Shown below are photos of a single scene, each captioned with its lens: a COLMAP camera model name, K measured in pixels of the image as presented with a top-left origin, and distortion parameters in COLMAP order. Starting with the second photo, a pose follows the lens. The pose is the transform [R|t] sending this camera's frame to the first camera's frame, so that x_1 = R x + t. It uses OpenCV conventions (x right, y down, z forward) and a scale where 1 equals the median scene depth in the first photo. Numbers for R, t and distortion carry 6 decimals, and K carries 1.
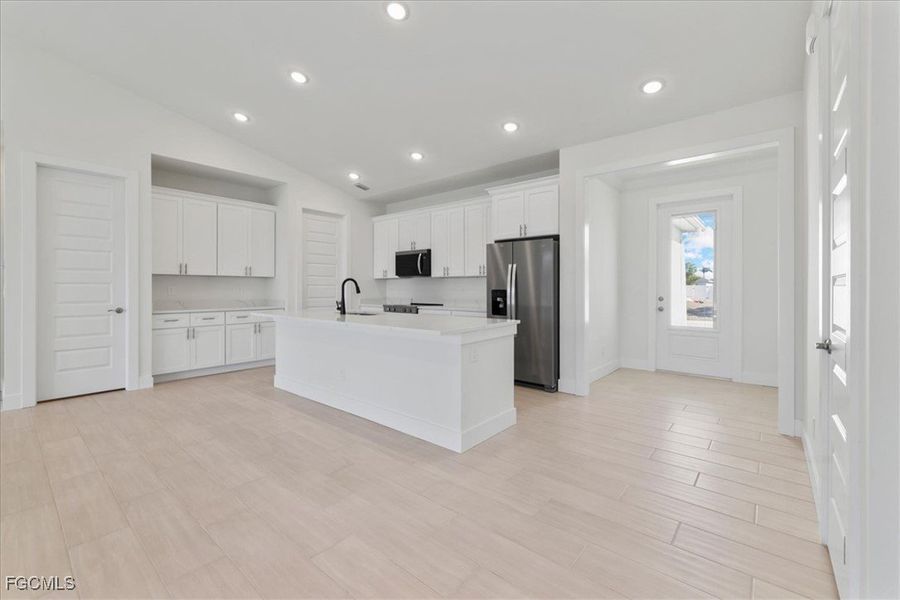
lens RADIAL K [[379.0, 0, 449.0], [0, 379.0, 288.7], [0, 0, 1]] dist [-0.000769, 0.000206]
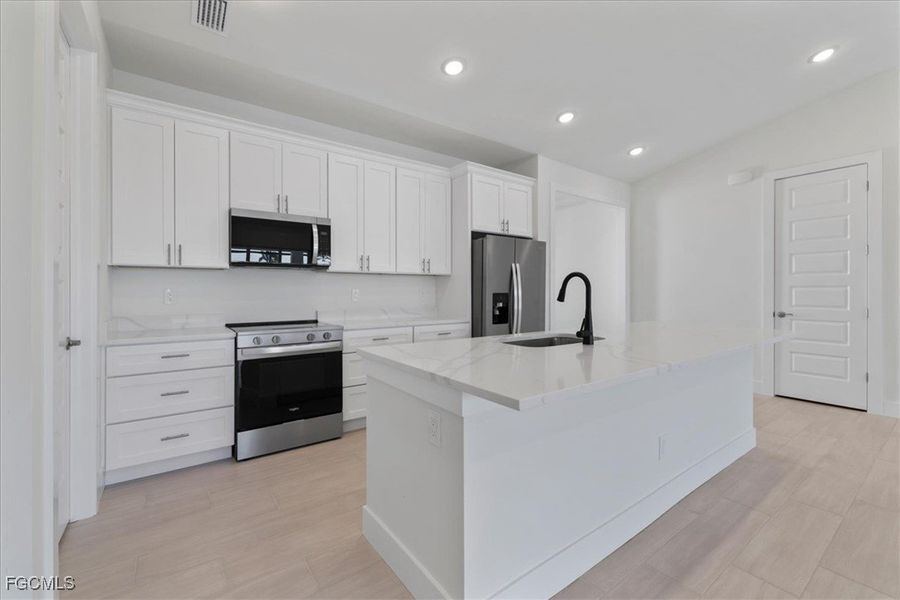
lens RADIAL K [[377.9, 0, 450.6], [0, 377.9, 293.6], [0, 0, 1]] dist [-0.000550, -0.000614]
pose [[0.233361, -0.005534, 0.972374, -0.716756], [0.001967, 0.999984, 0.005219, -0.000775], [-0.972388, 0.000695, 0.233368, 0.944979]]
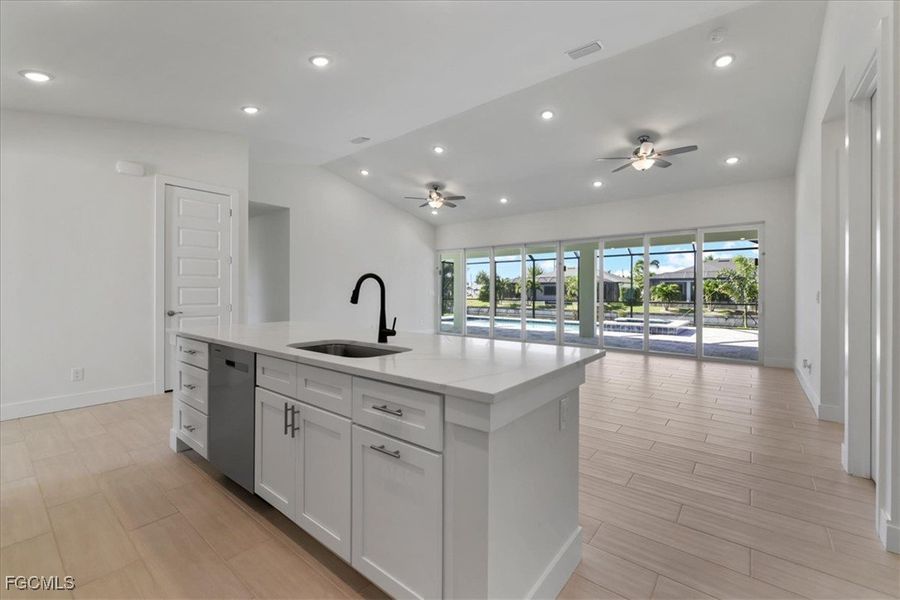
lens RADIAL K [[377.9, 0, 450.6], [0, 377.9, 293.6], [0, 0, 1]] dist [-0.000550, -0.000614]
pose [[-0.999708, -0.003408, -0.023942, -0.327761], [-0.003558, 0.999974, 0.006248, -0.002861], [0.023920, 0.006331, -0.999694, 1.367074]]
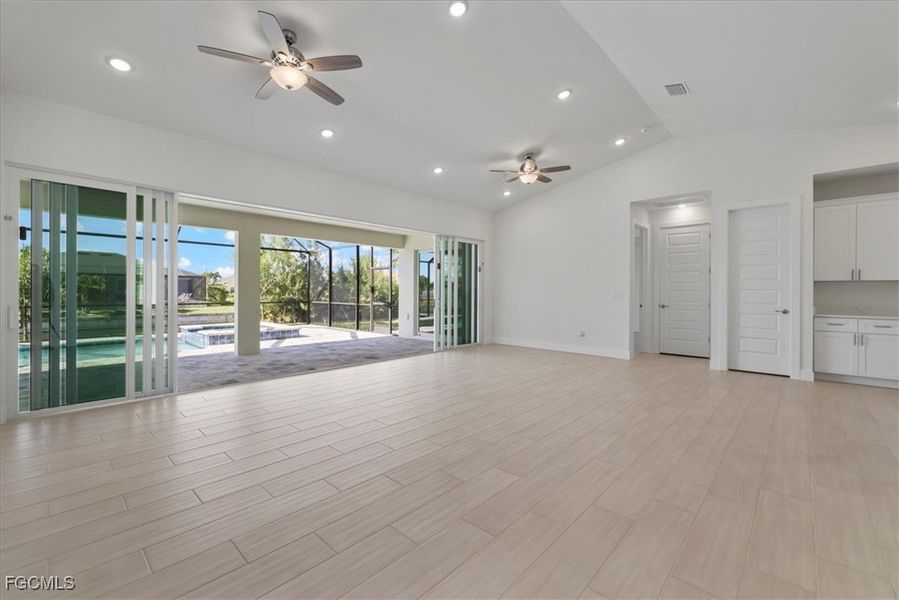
lens RADIAL K [[378.6, 0, 448.5], [0, 378.6, 288.7], [0, 0, 1]] dist [-0.000769, 0.000206]
pose [[-0.051006, -0.010176, -0.998647, 0.393840], [-0.005717, 0.999935, -0.009897, 0.000971], [0.998682, 0.005205, -0.051061, -0.027427]]
